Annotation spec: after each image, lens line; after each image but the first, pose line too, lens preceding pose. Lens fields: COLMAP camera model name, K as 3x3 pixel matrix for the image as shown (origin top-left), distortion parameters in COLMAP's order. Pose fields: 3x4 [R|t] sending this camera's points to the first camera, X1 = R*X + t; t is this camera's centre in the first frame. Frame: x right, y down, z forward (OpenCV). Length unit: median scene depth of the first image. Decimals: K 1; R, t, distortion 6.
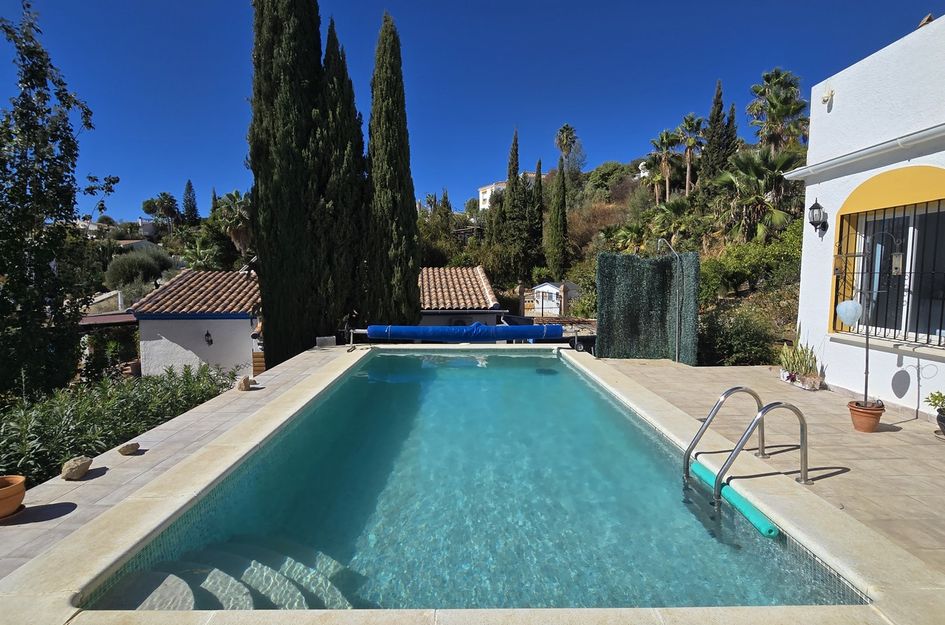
lens RADIAL K [[465.1, 0, 470.4], [0, 465.1, 313.1], [0, 0, 1]] dist [-0.003358, -0.000922]
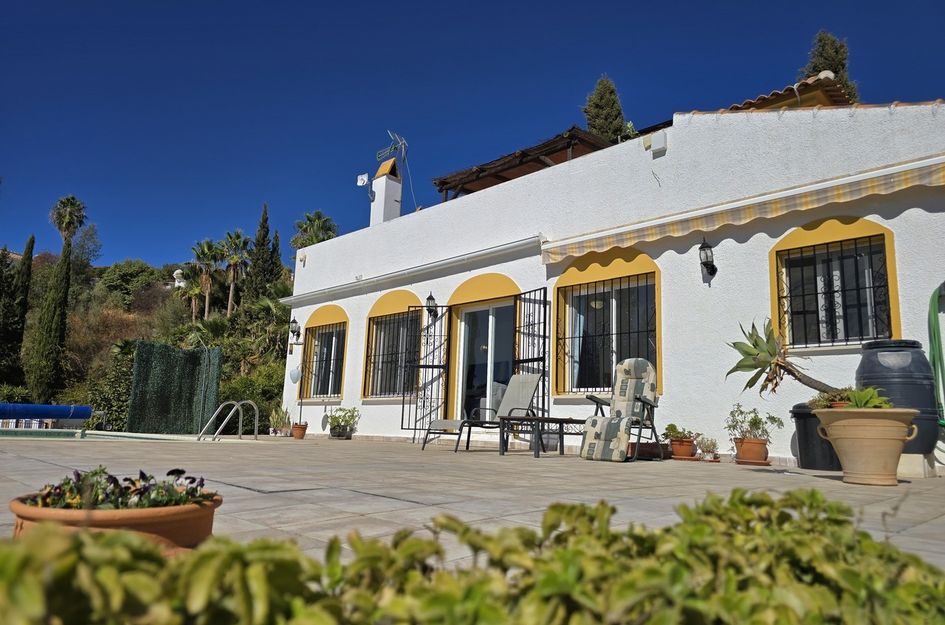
lens RADIAL K [[632.7, 0, 468.6], [0, 632.7, 321.0], [0, 0, 1]] dist [0.055453, -0.054130]
pose [[0.700311, 0.148897, 0.698136, -0.069580], [0.023335, 0.972706, -0.230864, 0.055315], [-0.713456, 0.177967, 0.677723, -0.175275]]
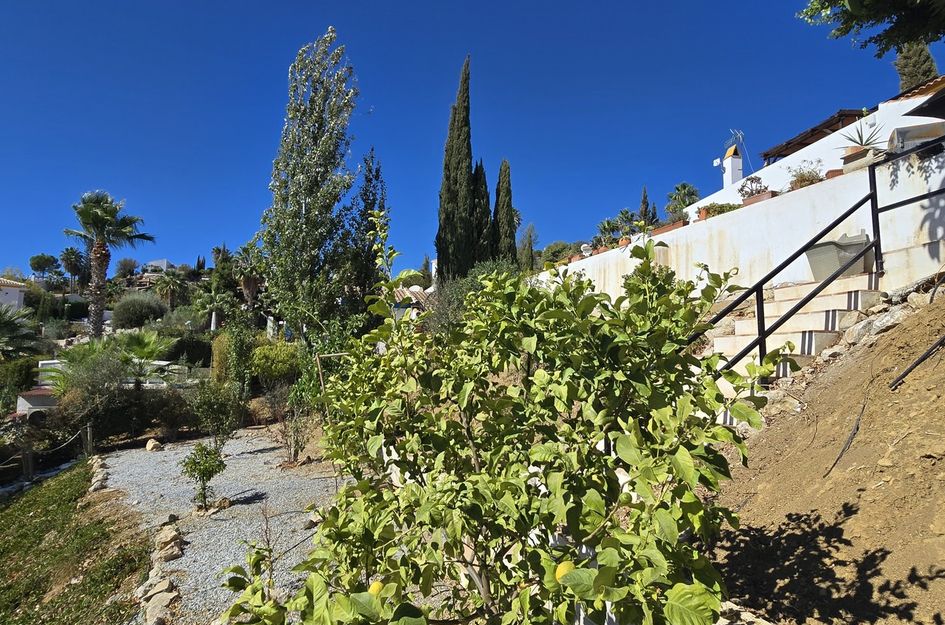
lens RADIAL K [[527.8, 0, 472.5], [0, 527.8, 312.5], [0, 0, 1]] dist [-0.005562, -0.000381]
pose [[0.985787, 0.037831, 0.163683, -0.227100], [-0.008186, 0.983974, -0.178123, 0.157944], [-0.167798, 0.174252, 0.970299, -0.393175]]
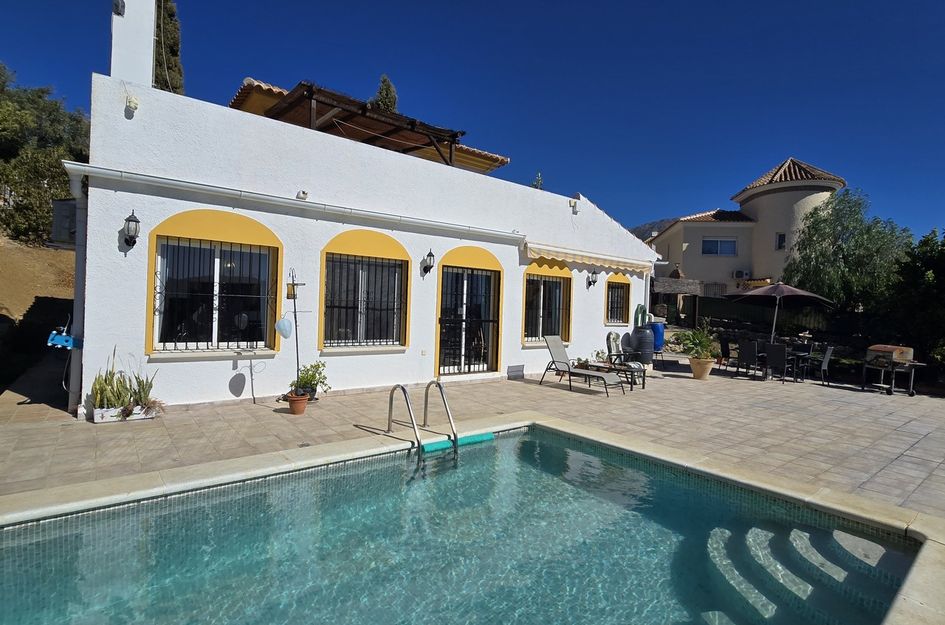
lens RADIAL K [[465.1, 0, 470.4], [0, 465.1, 313.1], [0, 0, 1]] dist [-0.003358, -0.000922]
pose [[-0.616300, -0.026386, 0.787070, -0.072425], [0.034224, 0.997597, 0.060242, -0.014644], [-0.786768, 0.064064, -0.613916, 0.198018]]
